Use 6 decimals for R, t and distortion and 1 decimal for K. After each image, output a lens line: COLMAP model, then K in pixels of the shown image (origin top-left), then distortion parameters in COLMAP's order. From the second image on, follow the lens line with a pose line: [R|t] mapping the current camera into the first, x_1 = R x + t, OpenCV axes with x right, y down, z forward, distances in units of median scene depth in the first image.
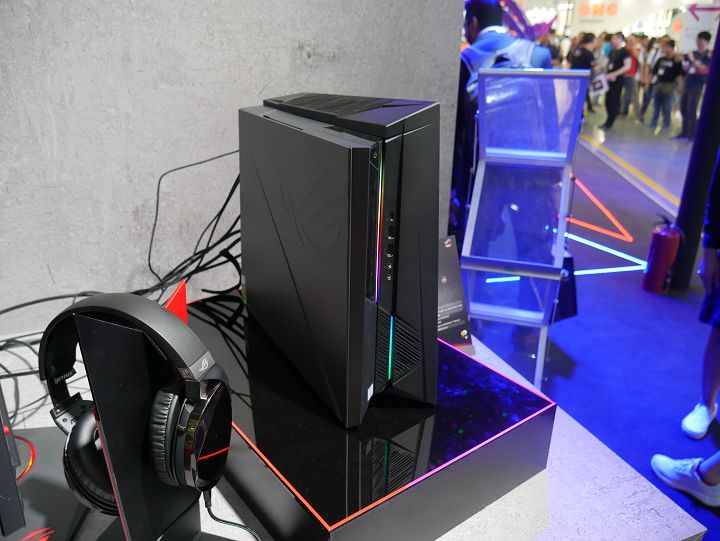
lens RADIAL K [[595.1, 0, 360.0], [0, 595.1, 270.5], [0, 0, 1]] dist [-0.028332, 0.003965]
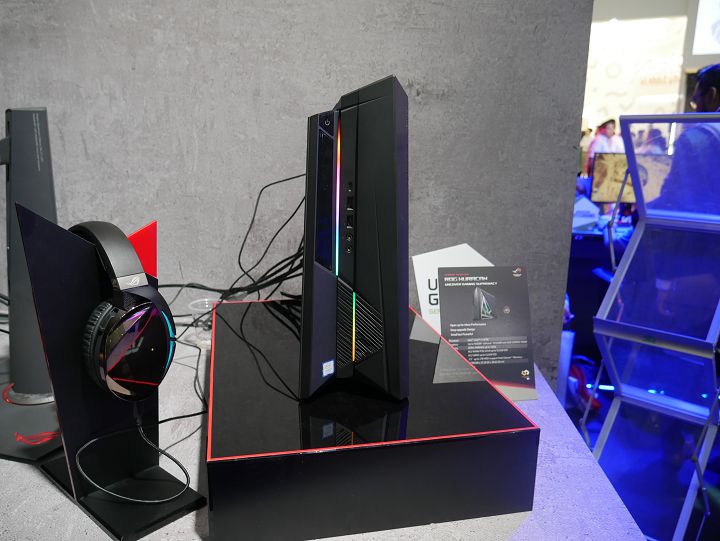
lens RADIAL K [[595.1, 0, 360.0], [0, 595.1, 270.5], [0, 0, 1]] dist [-0.028332, 0.003965]
pose [[0.908873, 0.090285, -0.407184, 0.301066], [-0.155086, 0.979443, -0.128994, 0.108715], [0.387168, 0.180388, 0.904191, 0.060847]]
